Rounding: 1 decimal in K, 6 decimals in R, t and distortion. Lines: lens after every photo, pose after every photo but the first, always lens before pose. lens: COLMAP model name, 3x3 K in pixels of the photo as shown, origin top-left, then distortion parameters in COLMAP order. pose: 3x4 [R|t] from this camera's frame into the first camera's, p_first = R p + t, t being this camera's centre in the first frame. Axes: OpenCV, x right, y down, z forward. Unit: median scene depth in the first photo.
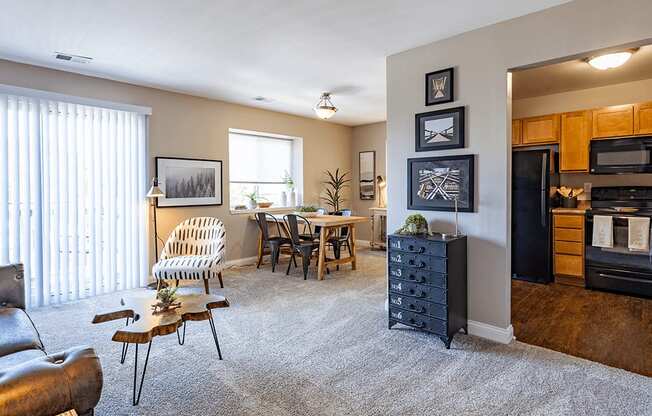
lens RADIAL K [[313.8, 0, 326.9], [0, 313.8, 192.7], [0, 0, 1]] dist [-0.000617, -0.000241]
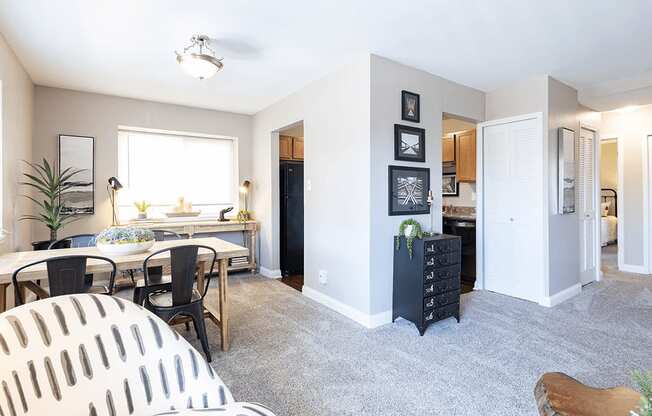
lens RADIAL K [[313.8, 0, 326.9], [0, 313.8, 192.7], [0, 0, 1]] dist [-0.000617, -0.000241]
pose [[0.263421, 0.015546, 0.964556, -0.808996], [0.015524, 0.999672, -0.020351, -0.003016], [-0.964556, 0.020334, 0.263094, 0.977596]]
